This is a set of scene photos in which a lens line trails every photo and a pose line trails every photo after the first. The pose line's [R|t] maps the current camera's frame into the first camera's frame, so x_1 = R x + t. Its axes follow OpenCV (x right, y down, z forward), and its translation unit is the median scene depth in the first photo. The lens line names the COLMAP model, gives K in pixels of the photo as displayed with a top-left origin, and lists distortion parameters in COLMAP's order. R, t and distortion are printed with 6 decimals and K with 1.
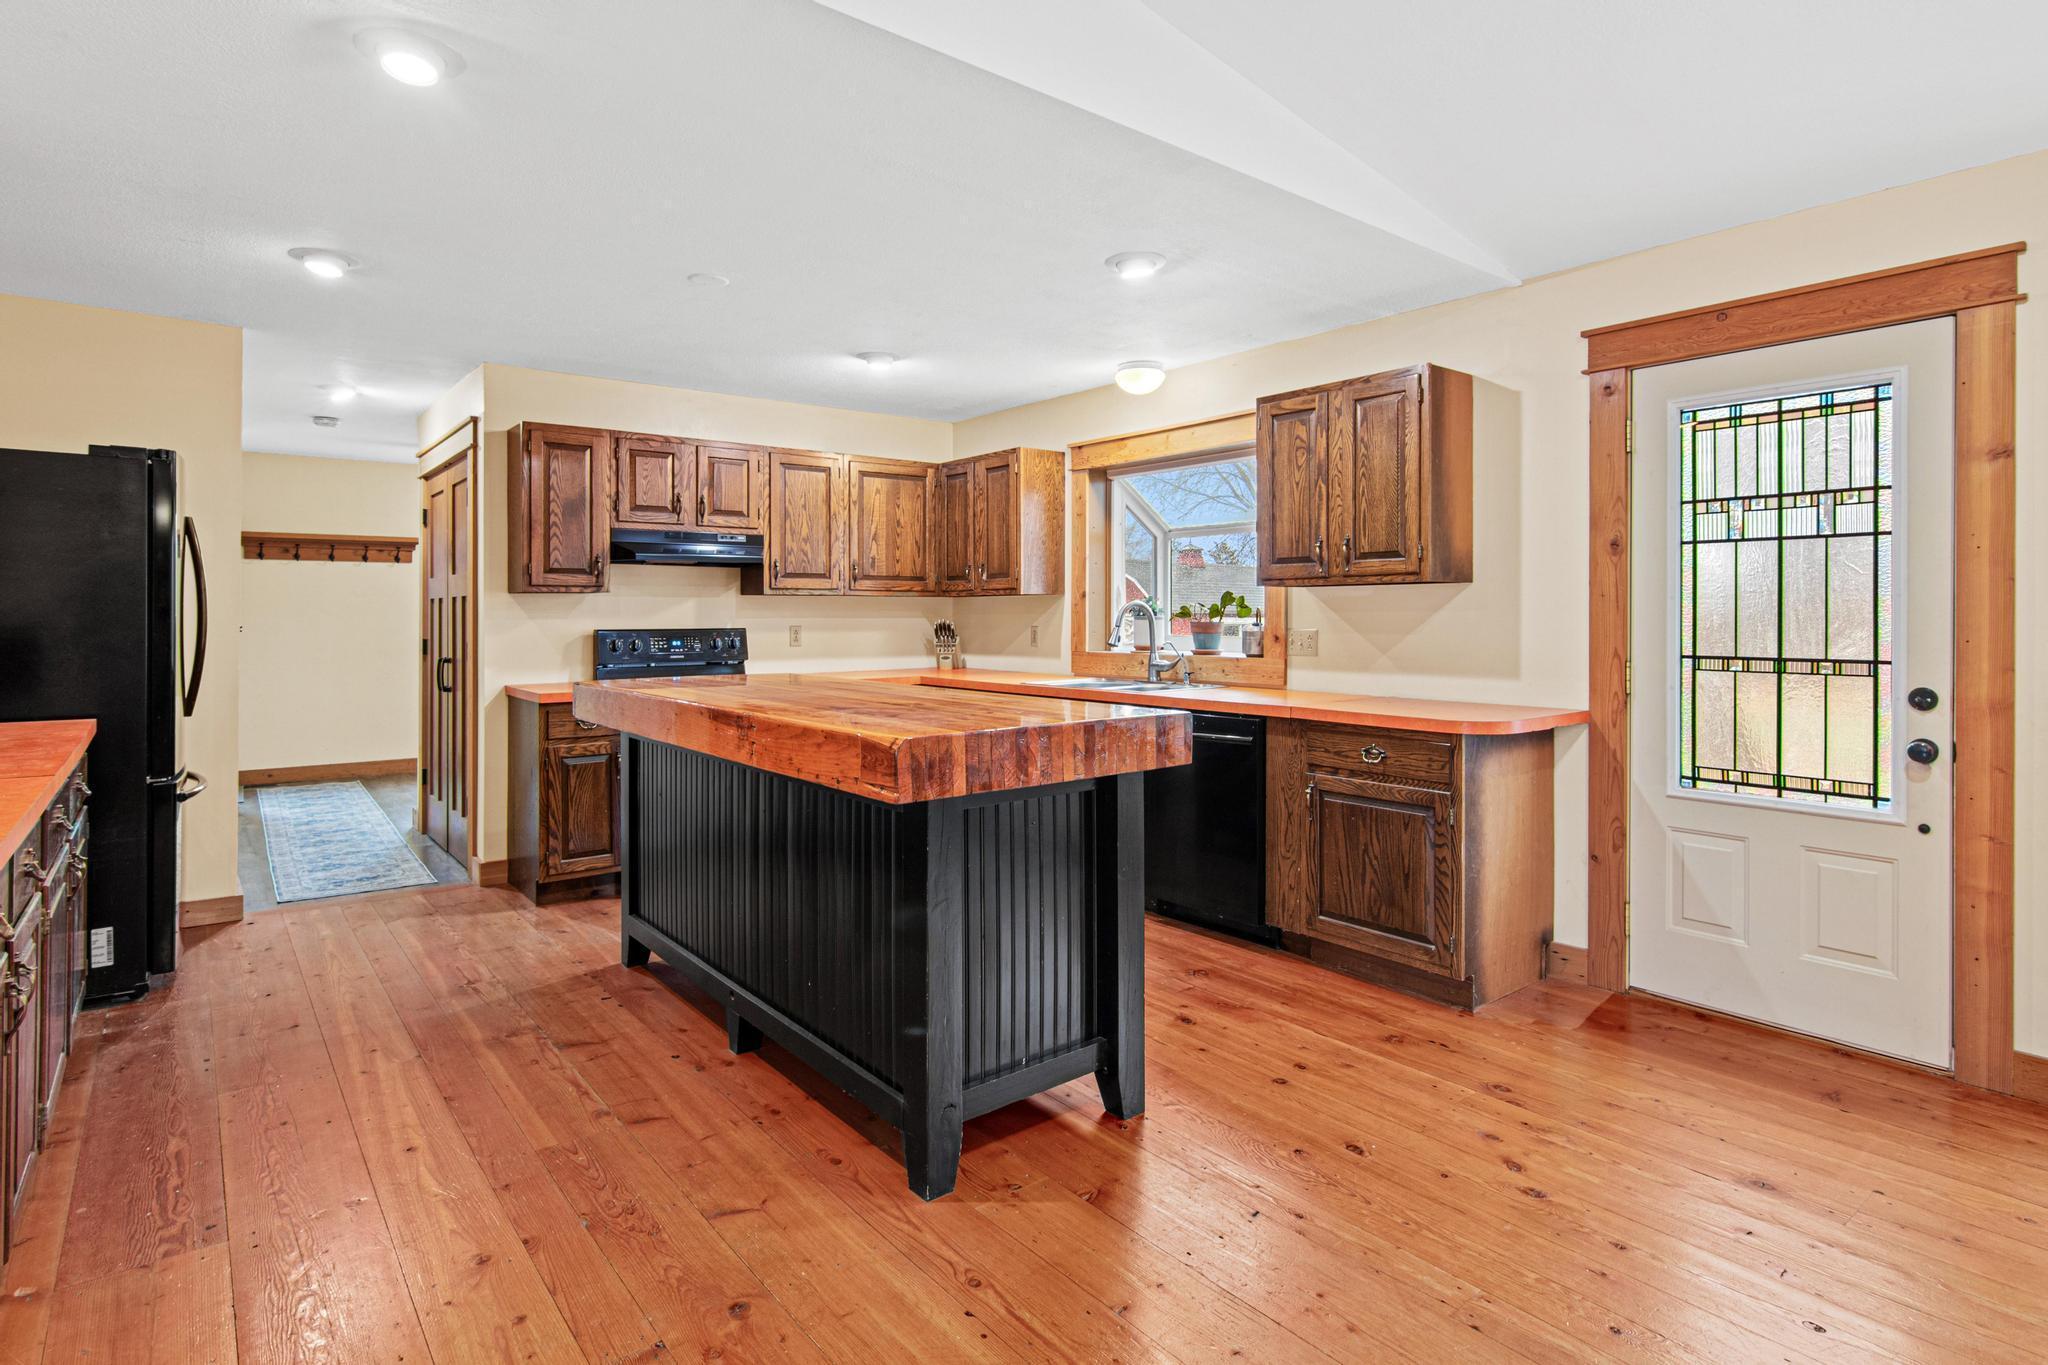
lens RADIAL K [[1058.7, 0, 1030.6], [0, 1058.7, 619.1], [0, 0, 1]] dist [-0.000819, 0.000059]
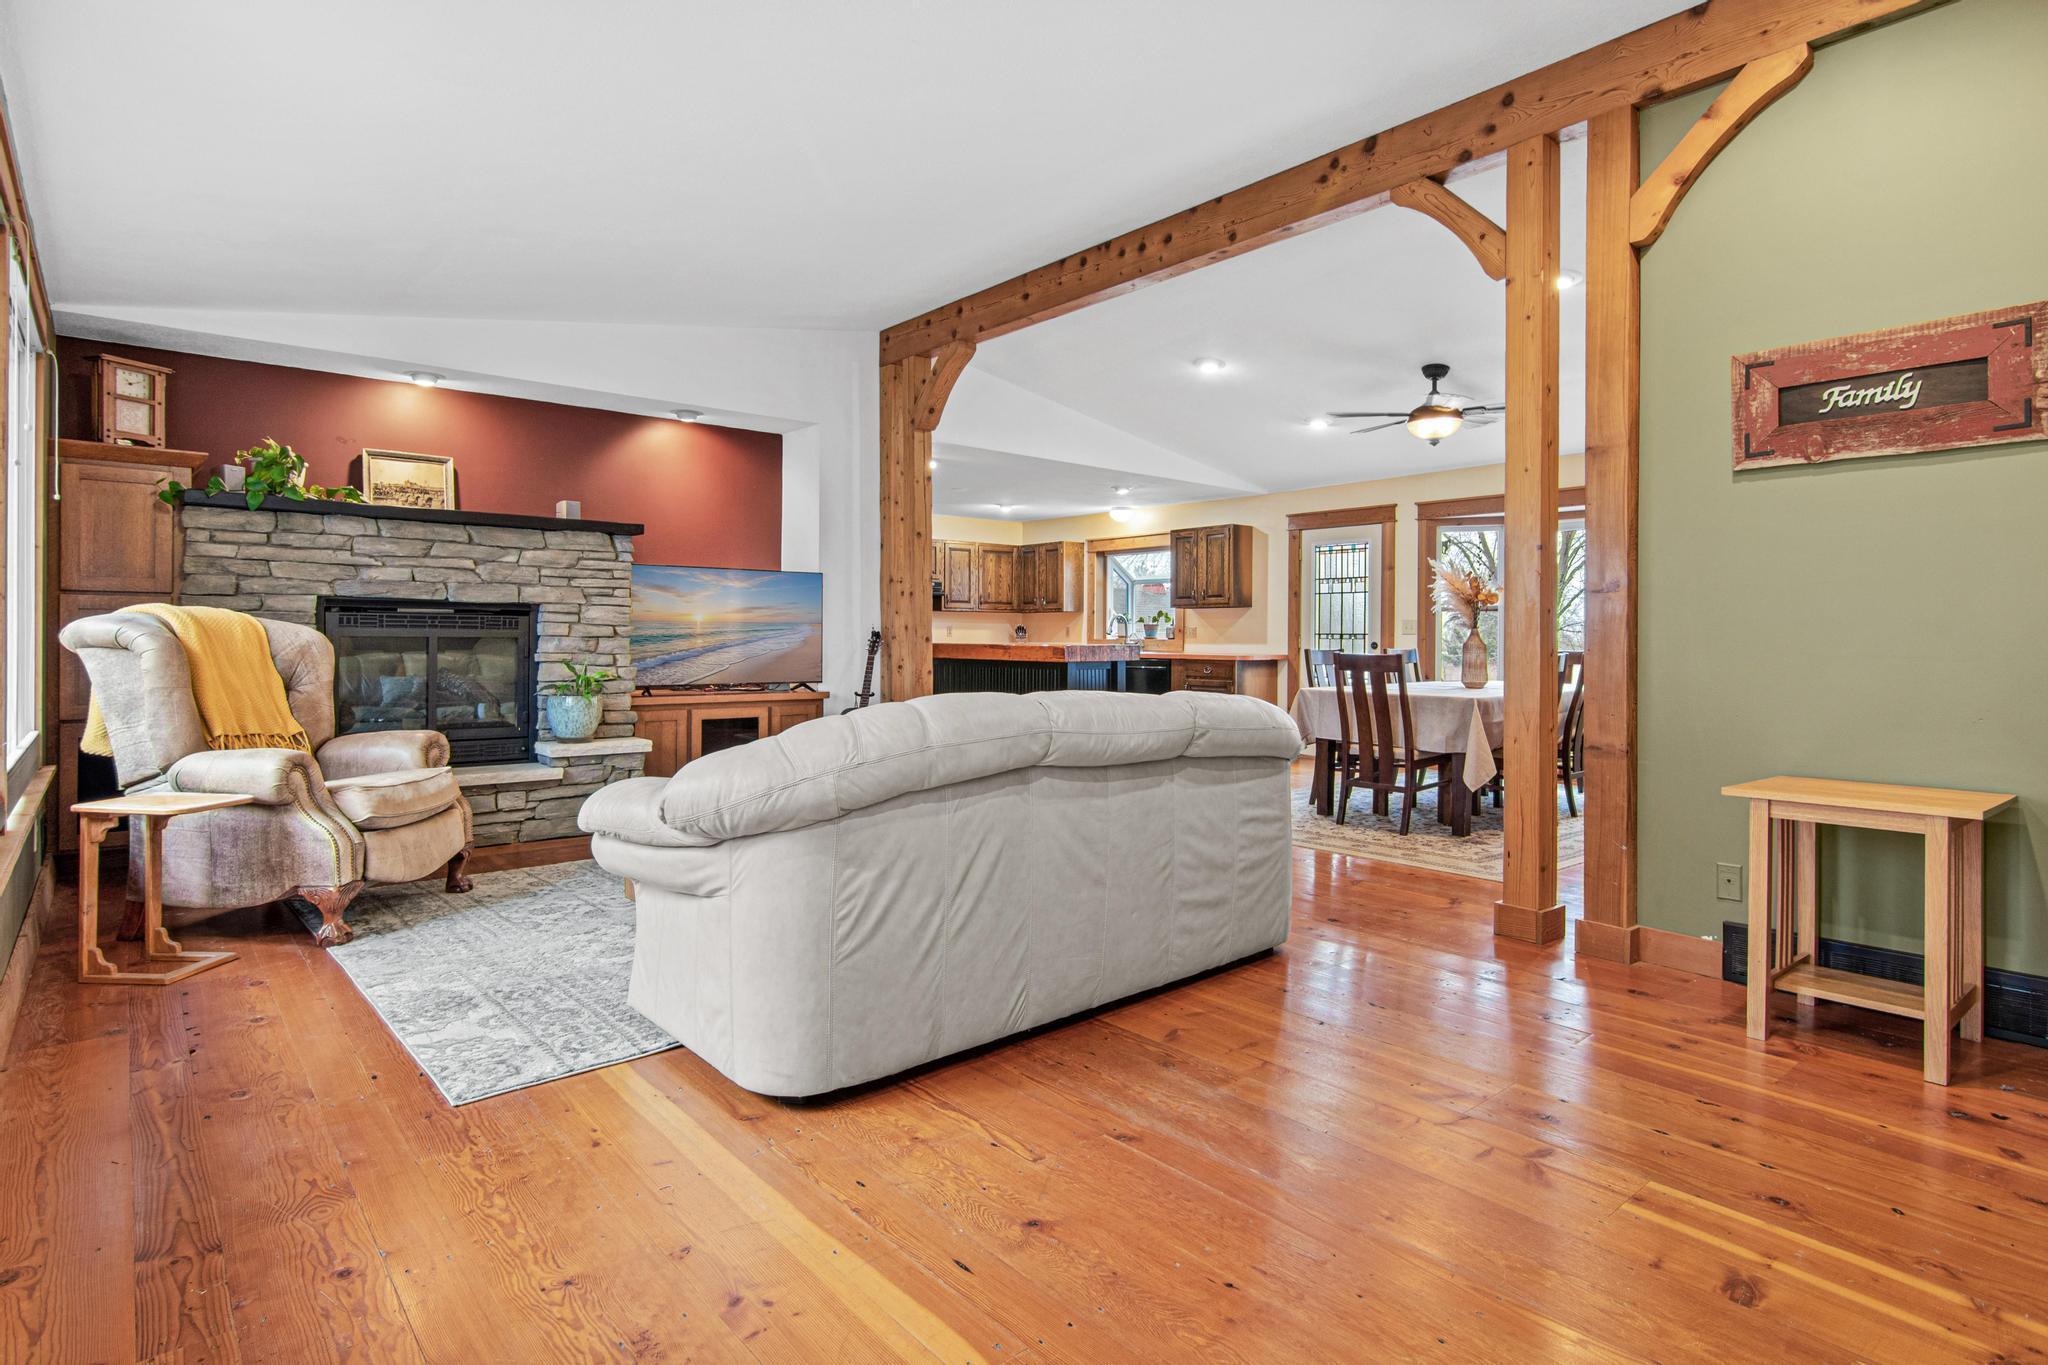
lens RADIAL K [[1056.1, 0, 1030.2], [0, 1056.1, 644.4], [0, 0, 1]] dist [0.000918, 0.000234]
pose [[0.999481, 0.006325, 0.031598, -0.172461], [-0.006390, 0.999978, 0.001959, 0.046472], [-0.031585, -0.002160, 0.999499, -1.329295]]
